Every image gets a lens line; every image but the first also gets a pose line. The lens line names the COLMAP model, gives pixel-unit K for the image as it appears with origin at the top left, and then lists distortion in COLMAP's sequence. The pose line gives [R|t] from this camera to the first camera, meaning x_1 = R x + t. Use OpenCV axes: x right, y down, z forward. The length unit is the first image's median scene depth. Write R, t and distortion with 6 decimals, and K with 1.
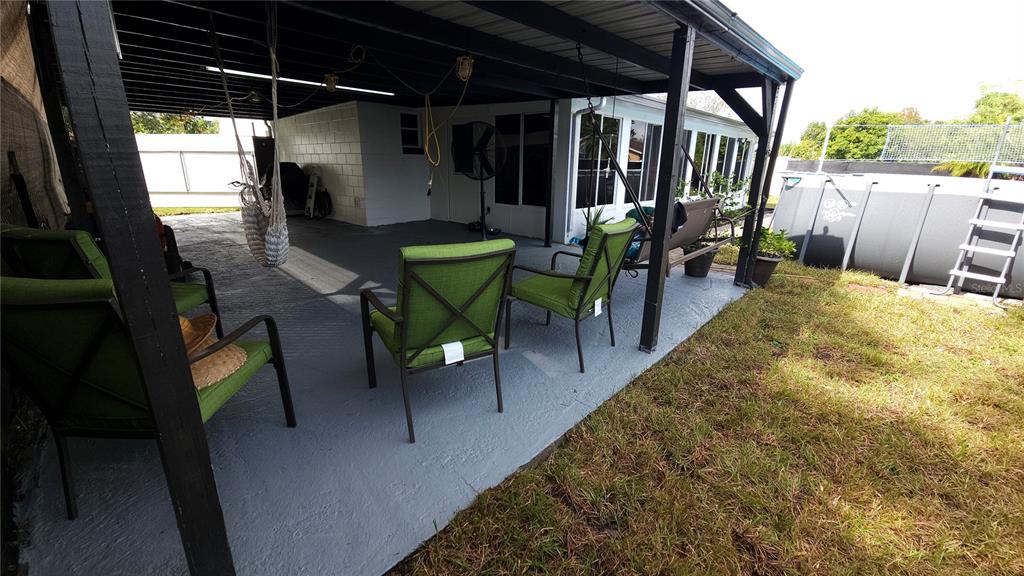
lens RADIAL K [[417.7, 0, 508.0], [0, 417.7, 286.7], [0, 0, 1]] dist [0.001291, -0.000142]
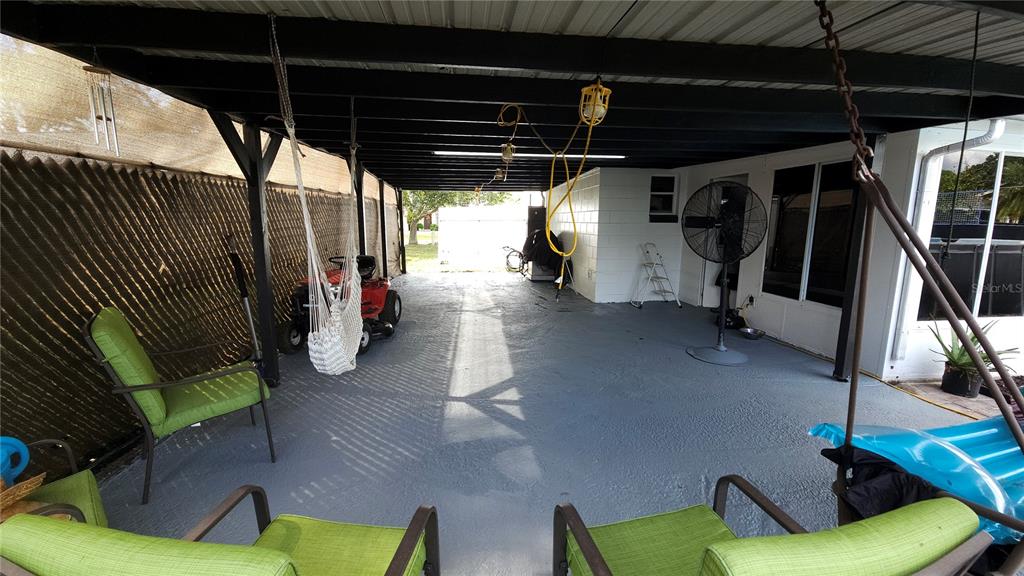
lens RADIAL K [[417.7, 0, 508.0], [0, 417.7, 286.7], [0, 0, 1]] dist [0.001291, -0.000142]
pose [[0.766618, 0.091325, -0.635576, 0.096195], [-0.177242, 0.981474, -0.072759, -0.095610], [0.617157, 0.168429, 0.768602, 0.238893]]
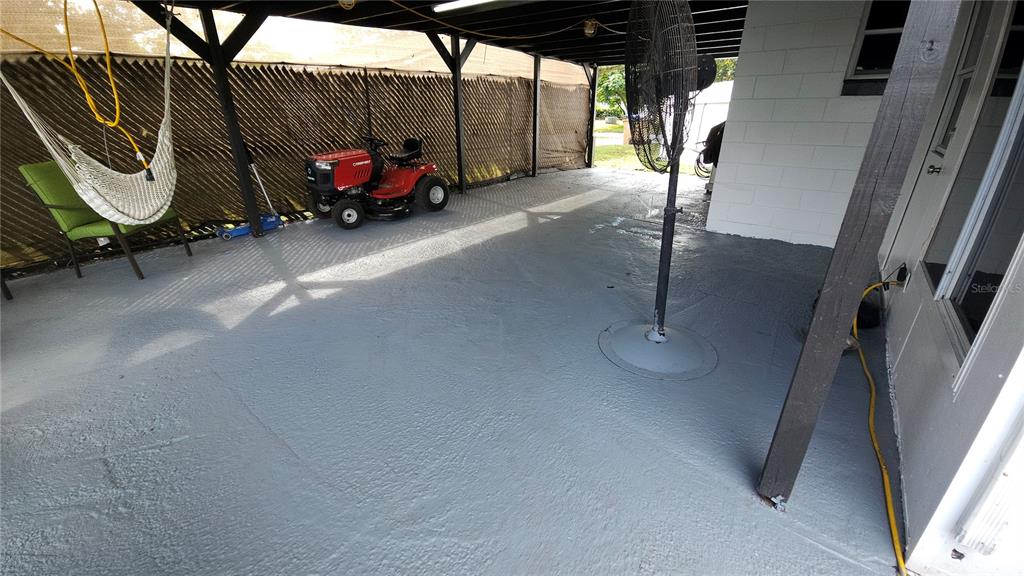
lens RADIAL K [[404.8, 0, 487.1], [0, 404.8, 279.7], [0, 0, 1]] dist [0.000011, 0.000039]
pose [[0.038912, 0.356524, -0.933475, 0.202939], [-0.260343, 0.905536, 0.335001, -0.213777], [0.964732, 0.229988, 0.128055, 0.771819]]
